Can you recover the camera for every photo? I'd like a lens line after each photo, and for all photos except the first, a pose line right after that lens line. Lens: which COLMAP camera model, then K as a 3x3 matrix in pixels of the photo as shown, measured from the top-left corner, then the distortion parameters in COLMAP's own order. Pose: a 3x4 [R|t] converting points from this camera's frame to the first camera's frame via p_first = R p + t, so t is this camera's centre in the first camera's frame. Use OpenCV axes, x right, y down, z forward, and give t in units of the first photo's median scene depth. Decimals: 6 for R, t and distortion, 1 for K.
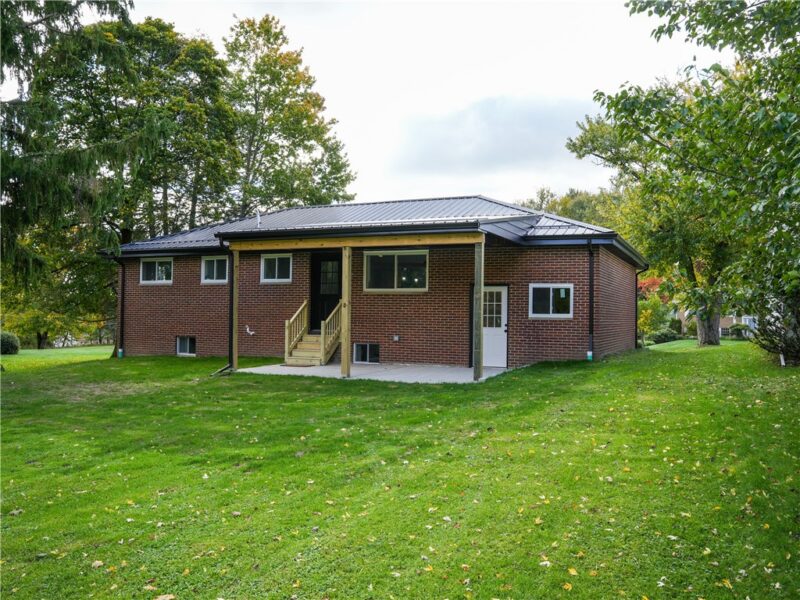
lens RADIAL K [[724.5, 0, 373.3], [0, 724.5, 322.8], [0, 0, 1]] dist [-0.164315, 0.127888]
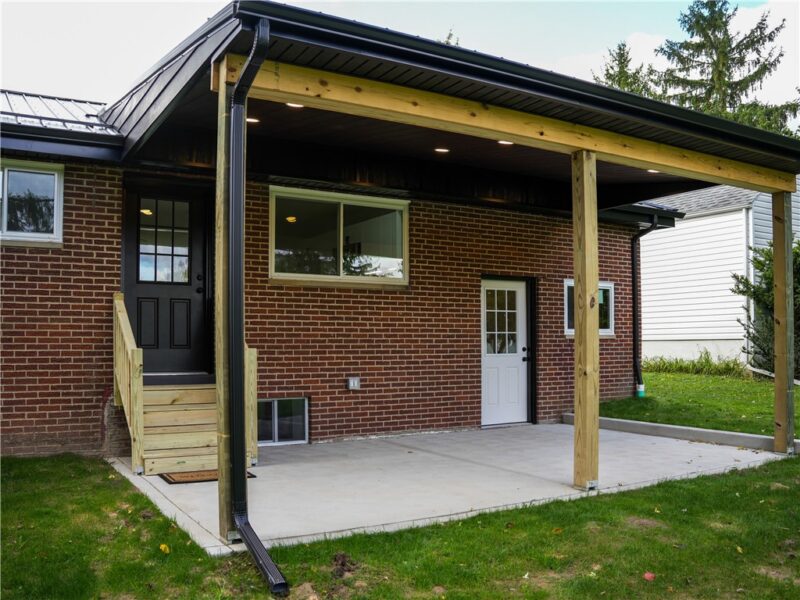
lens RADIAL K [[724.5, 0, 373.3], [0, 724.5, 322.8], [0, 0, 1]] dist [-0.164315, 0.127888]
pose [[0.567717, 0.009358, 0.823170, -0.360413], [0.018948, 0.999522, -0.024430, -0.005828], [-0.823005, 0.029467, 0.567269, 0.770051]]
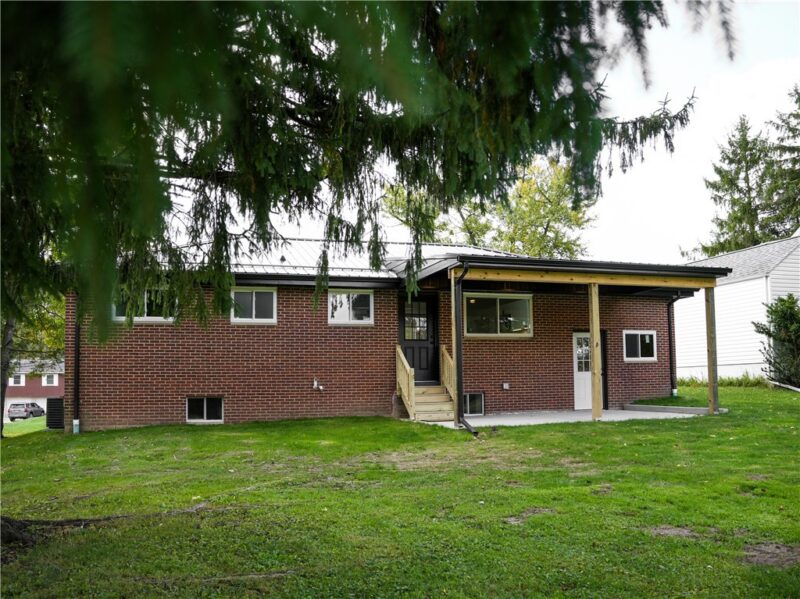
lens RADIAL K [[724.5, 0, 373.3], [0, 724.5, 322.3], [0, 0, 1]] dist [-0.164315, 0.127888]
pose [[0.746845, 0.036932, 0.663972, -0.764515], [0.030394, 0.995517, -0.089561, 0.018482], [-0.664303, 0.087069, 0.742375, 0.436223]]
